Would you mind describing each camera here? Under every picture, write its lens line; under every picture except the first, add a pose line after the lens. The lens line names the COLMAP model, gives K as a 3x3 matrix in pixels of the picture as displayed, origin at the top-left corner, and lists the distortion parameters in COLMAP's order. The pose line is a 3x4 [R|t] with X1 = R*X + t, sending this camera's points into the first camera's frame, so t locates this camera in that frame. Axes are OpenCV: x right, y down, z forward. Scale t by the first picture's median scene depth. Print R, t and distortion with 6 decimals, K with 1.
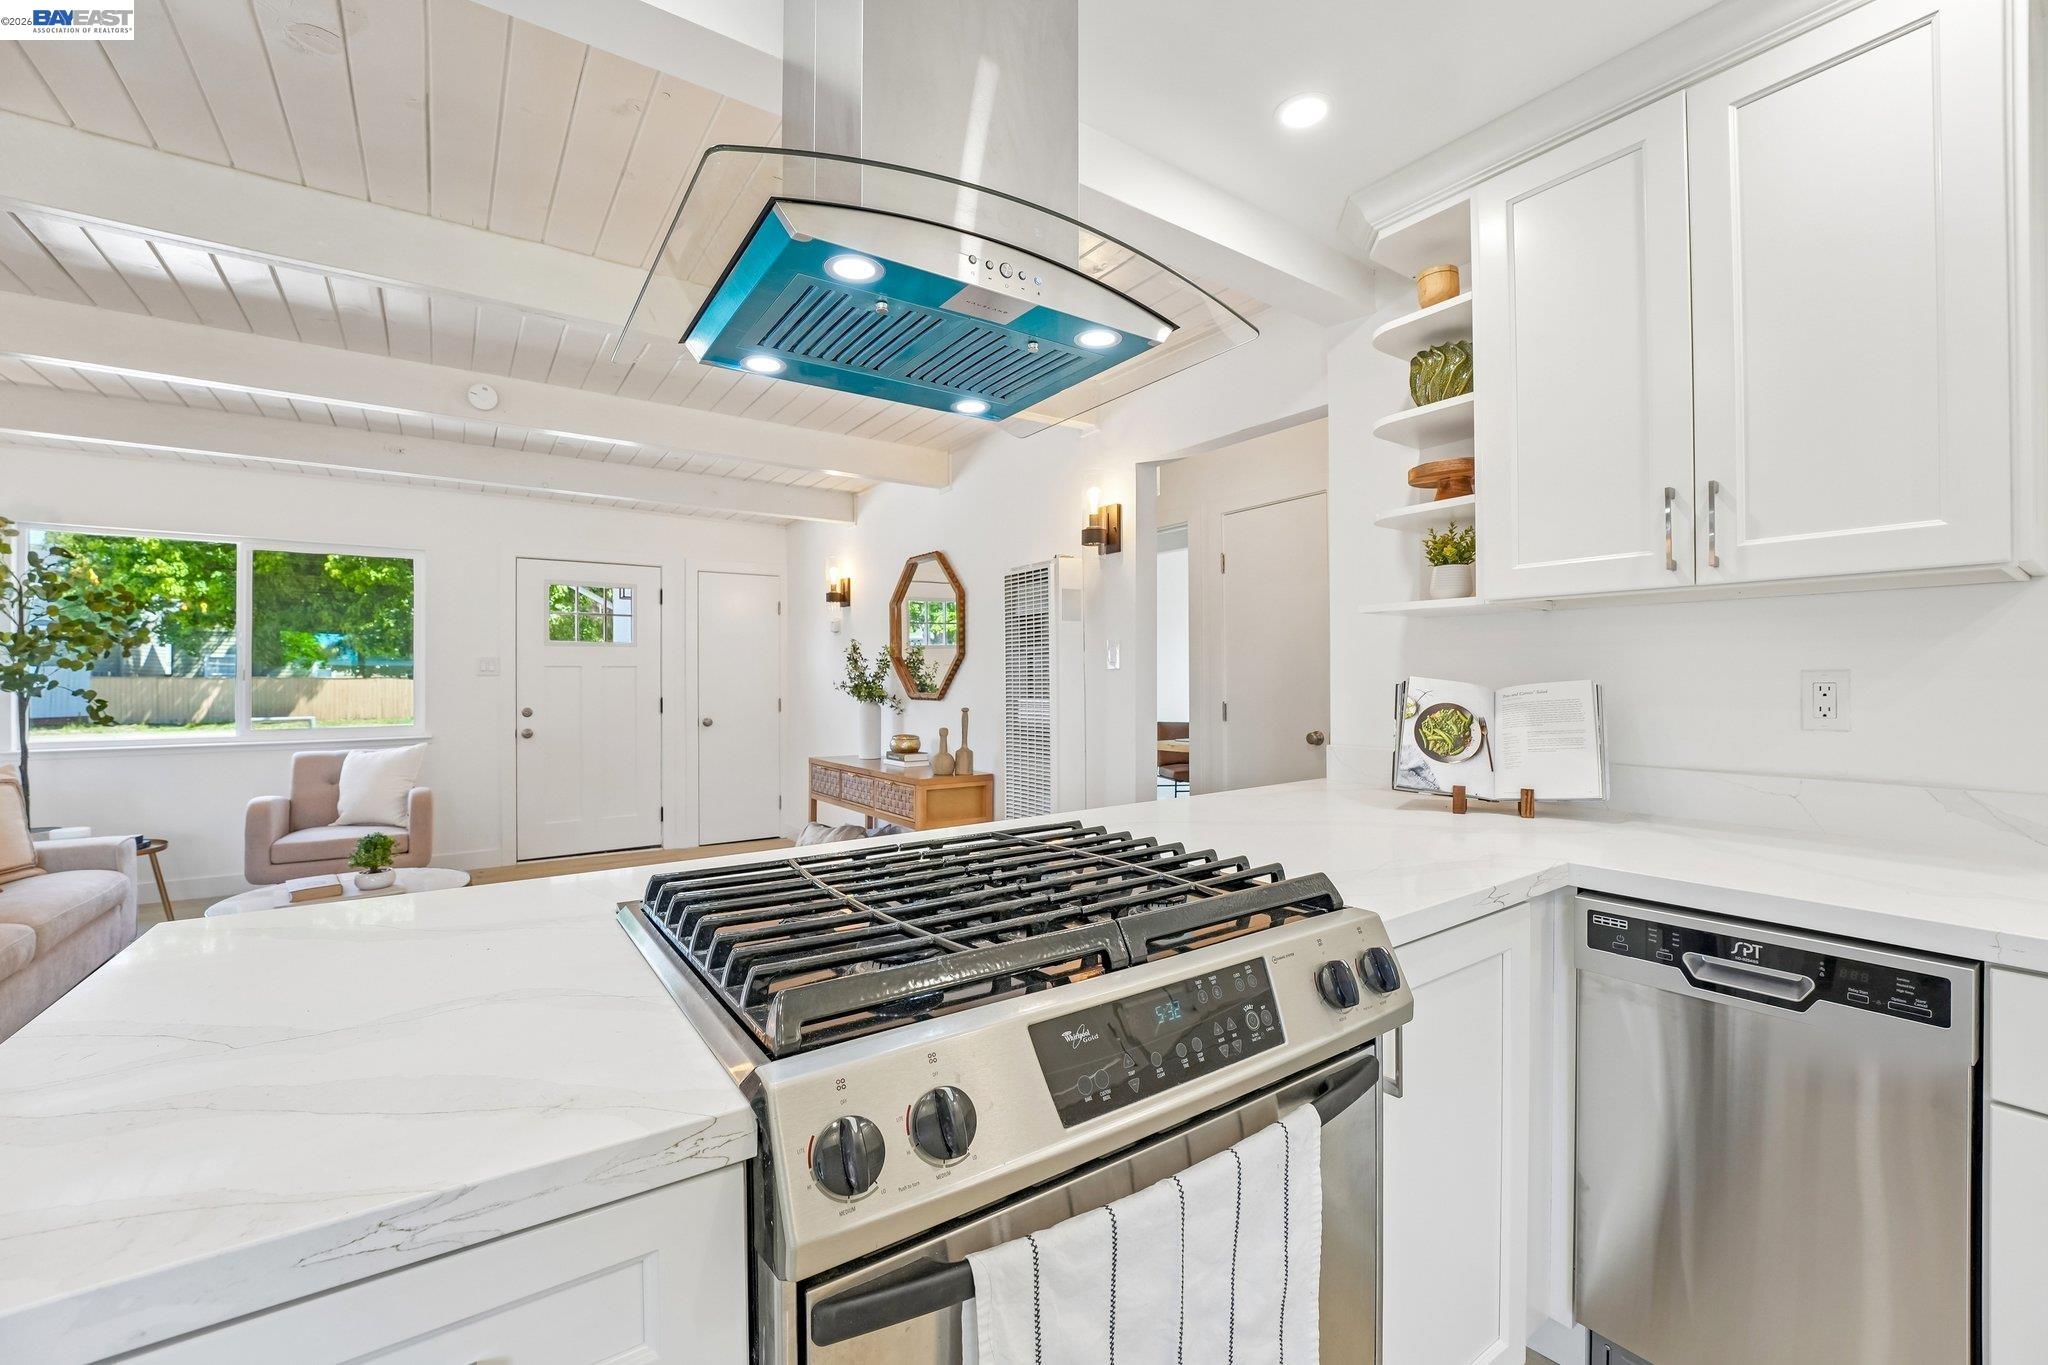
lens RADIAL K [[824.1, 0, 1041.3], [0, 824.1, 703.1], [0, 0, 1]] dist [-0.013154, -0.000071]
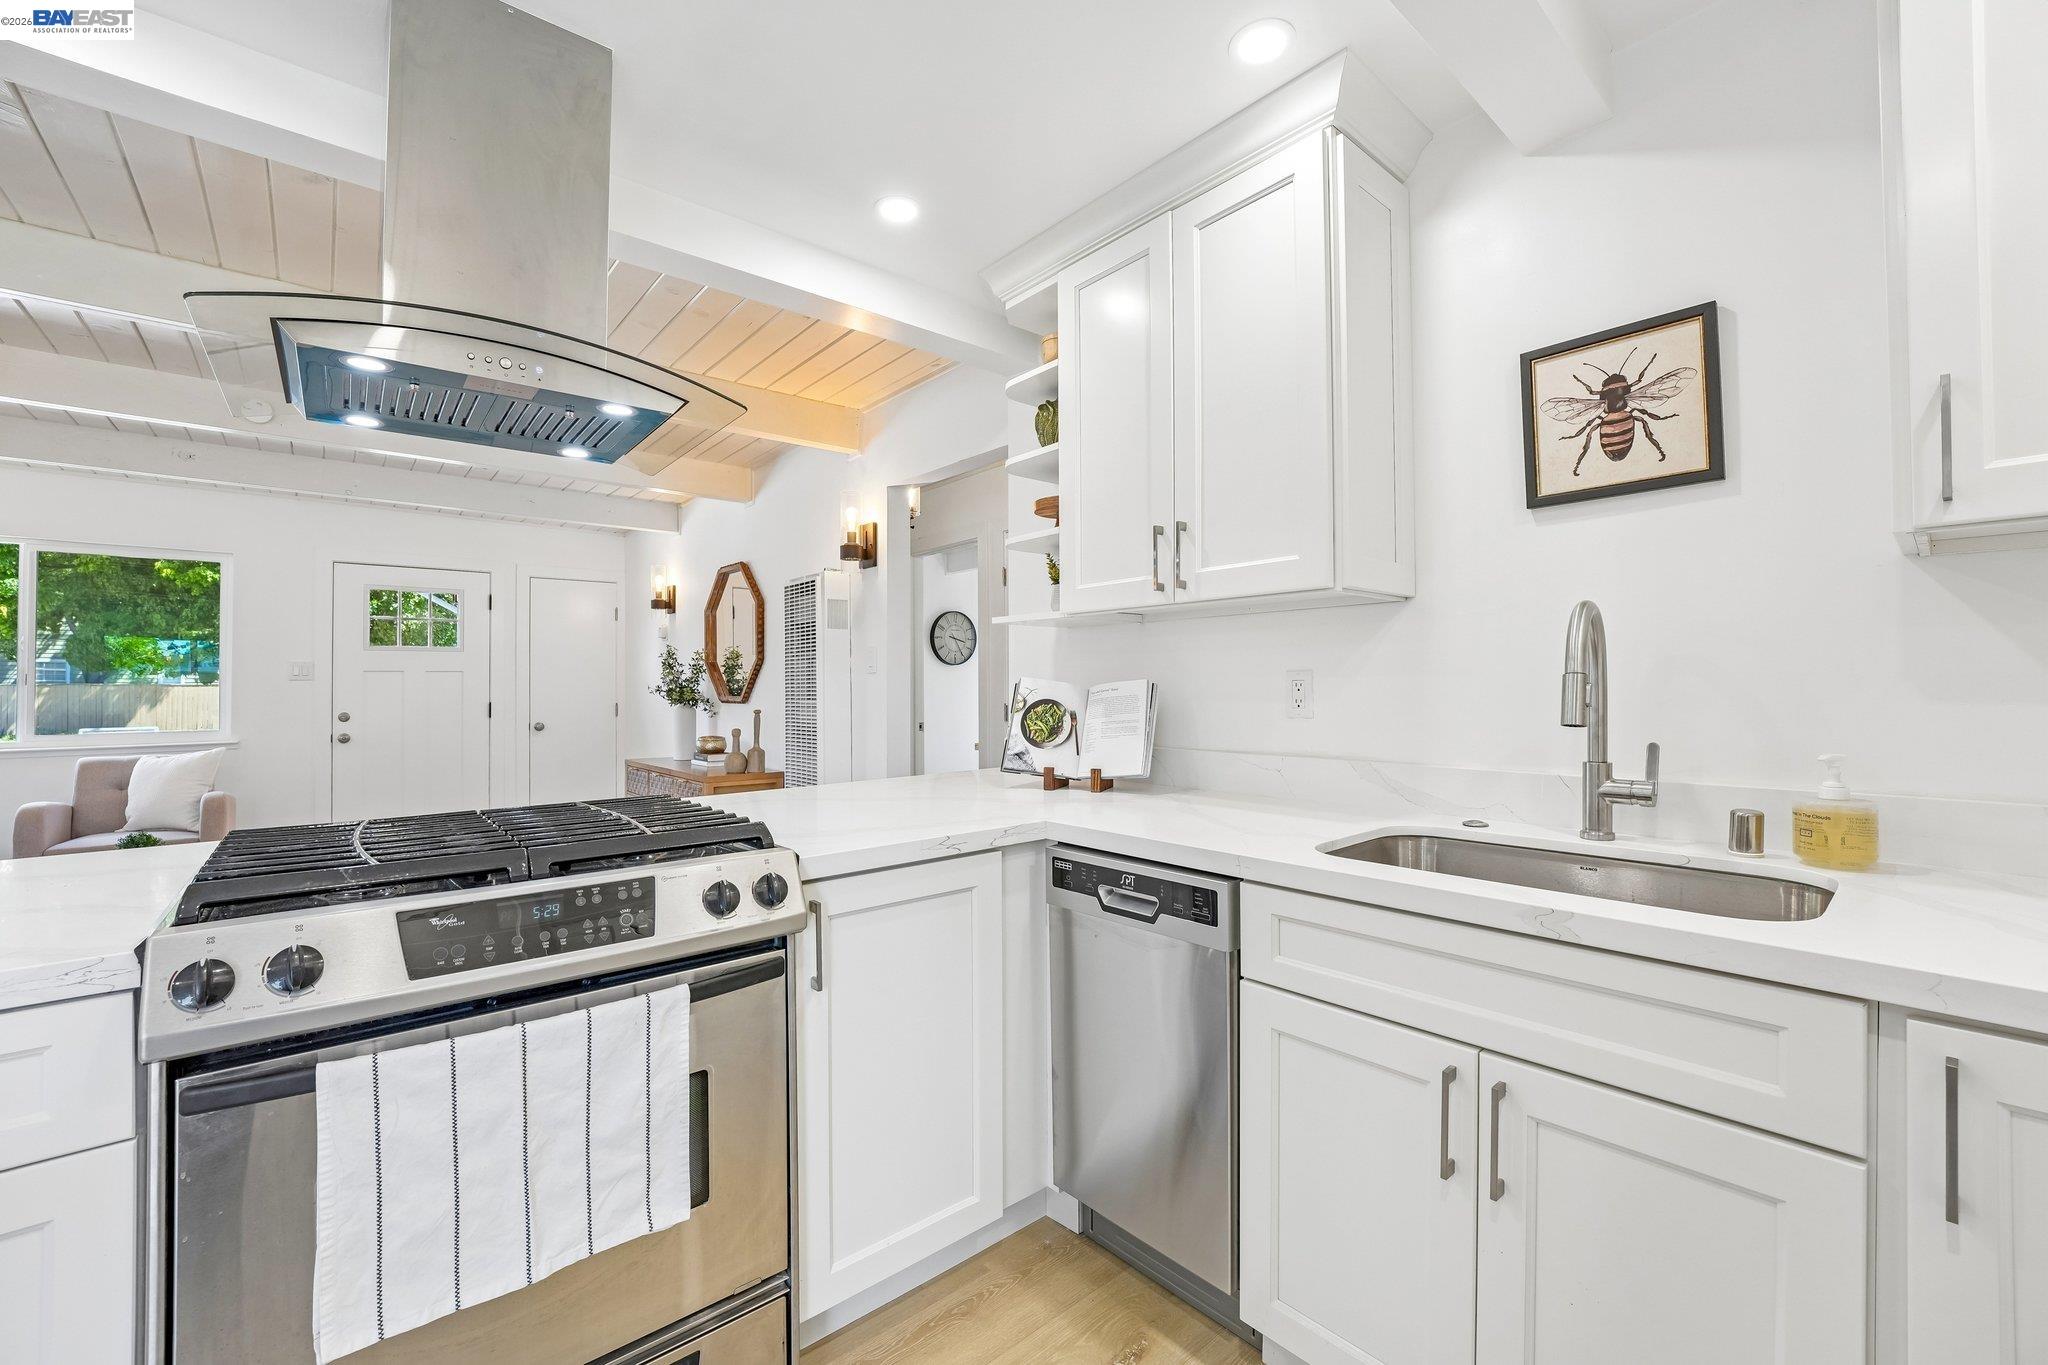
lens RADIAL K [[827.1, 0, 1044.9], [0, 827.1, 677.0], [0, 0, 1]] dist [-0.023675, 0.000320]
pose [[0.994436, 0.002065, 0.105321, 0.382026], [0.002346, 0.999126, -0.041734, 0.019750], [-0.105315, 0.041749, 0.993562, -0.211640]]
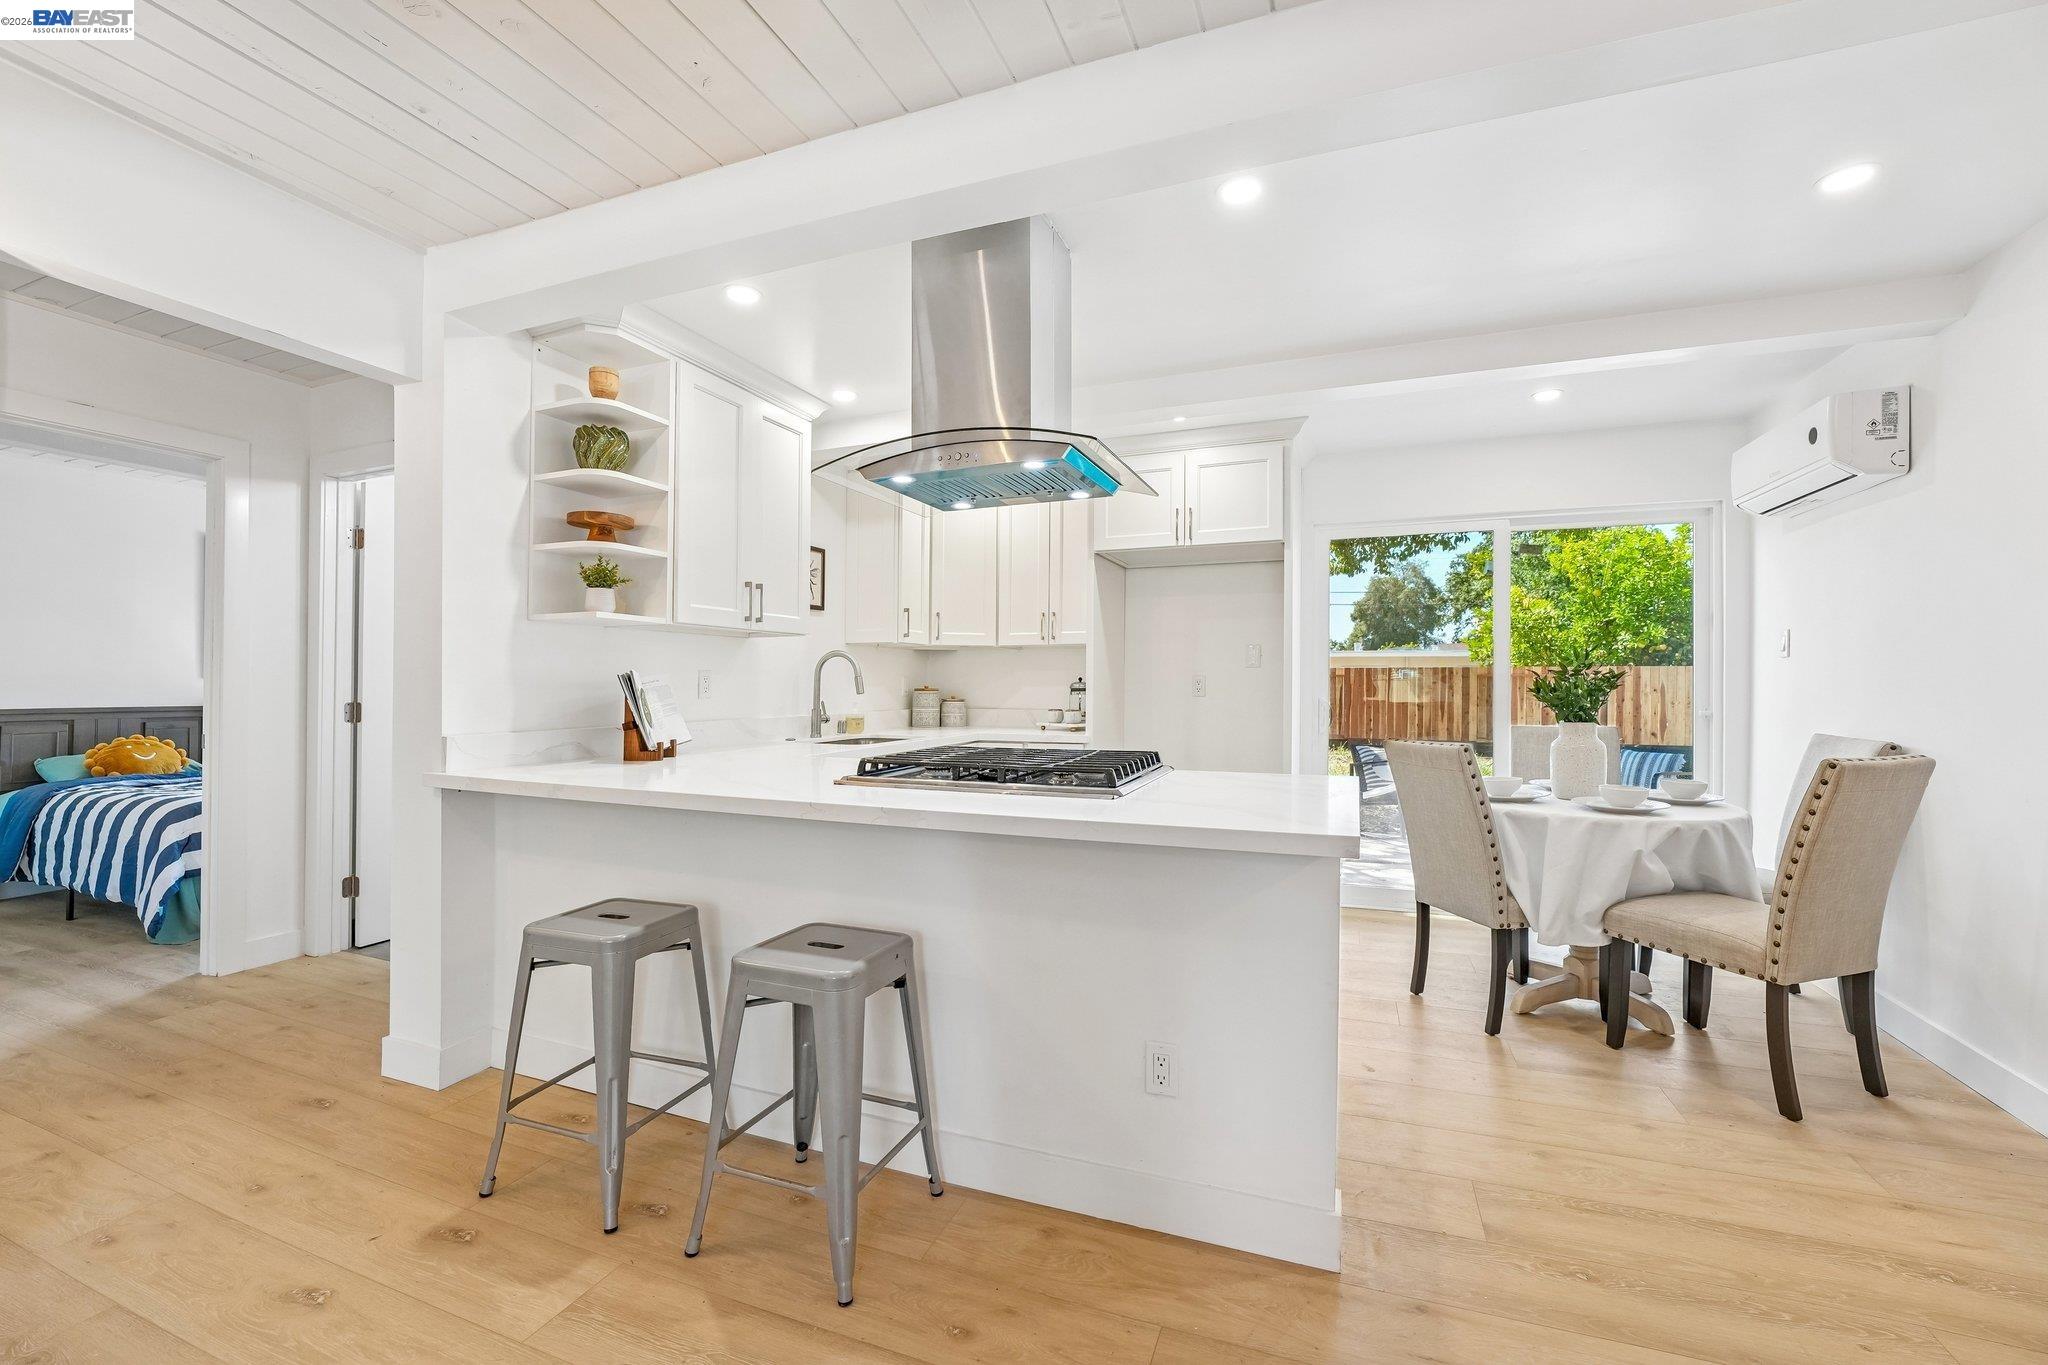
lens RADIAL K [[830.7, 0, 1024.0], [0, 830.7, 682.5], [0, 0, 1]] dist [-0.015876, 0.000106]
pose [[-0.544897, 0.007528, 0.838469, -1.197019], [0.028543, 0.999547, 0.009575, -0.004167], [-0.838017, 0.029149, -0.544864, 1.324216]]
